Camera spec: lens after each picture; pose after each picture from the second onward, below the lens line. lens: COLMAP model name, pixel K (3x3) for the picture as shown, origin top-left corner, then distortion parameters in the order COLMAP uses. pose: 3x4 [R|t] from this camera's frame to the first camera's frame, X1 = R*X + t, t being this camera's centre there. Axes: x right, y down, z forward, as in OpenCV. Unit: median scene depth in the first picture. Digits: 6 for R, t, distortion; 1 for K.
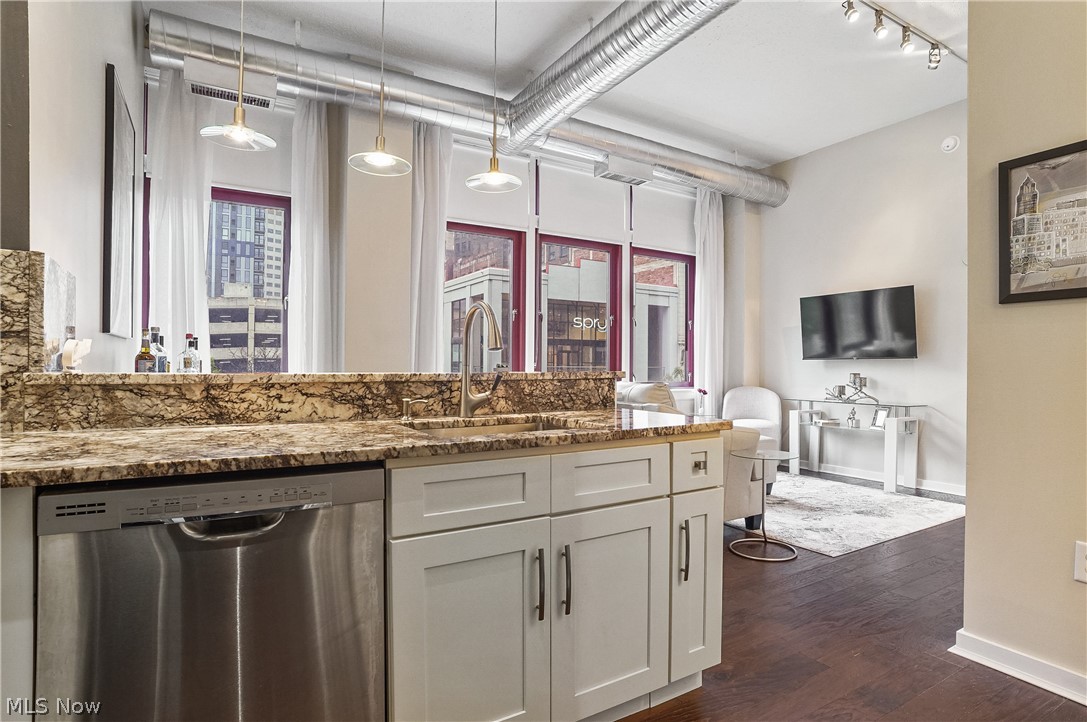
lens RADIAL K [[567.8, 0, 541.1], [0, 567.8, 366.8], [0, 0, 1]] dist [-0.076736, 0.042039]
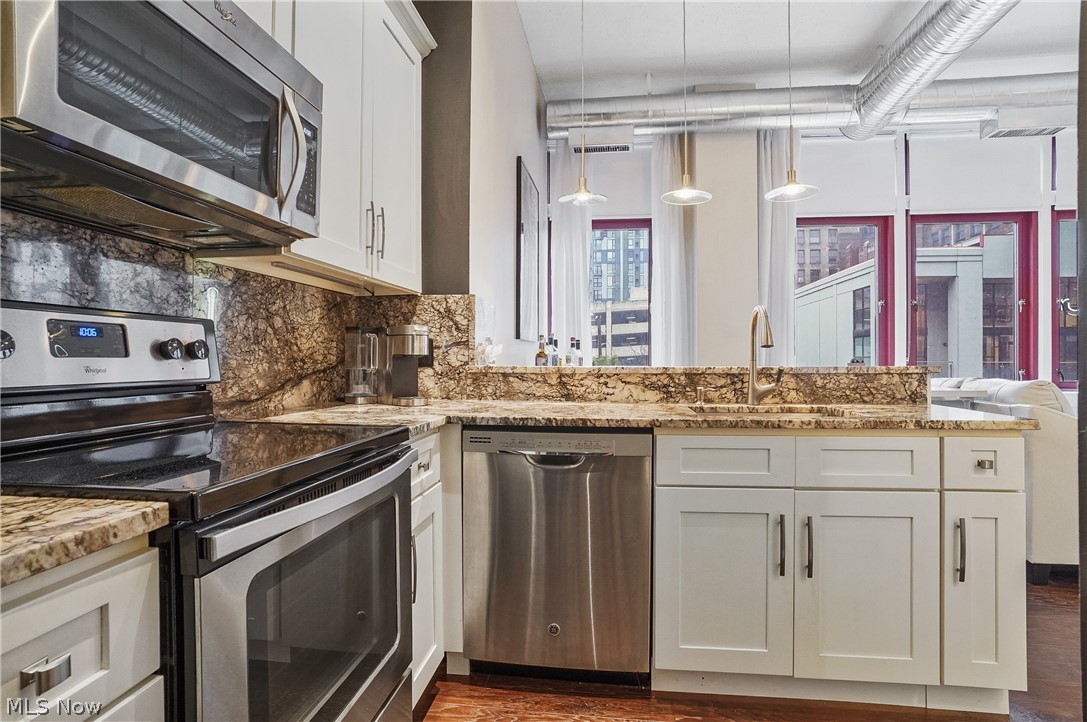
lens RADIAL K [[570.3, 0, 542.1], [0, 570.3, 363.1], [0, 0, 1]] dist [-0.078538, 0.044294]
pose [[0.780412, -0.001003, -0.625265, 0.135699], [0.001452, 0.999999, 0.000208, 0.001272], [0.625264, -0.001070, 0.780412, -0.093271]]
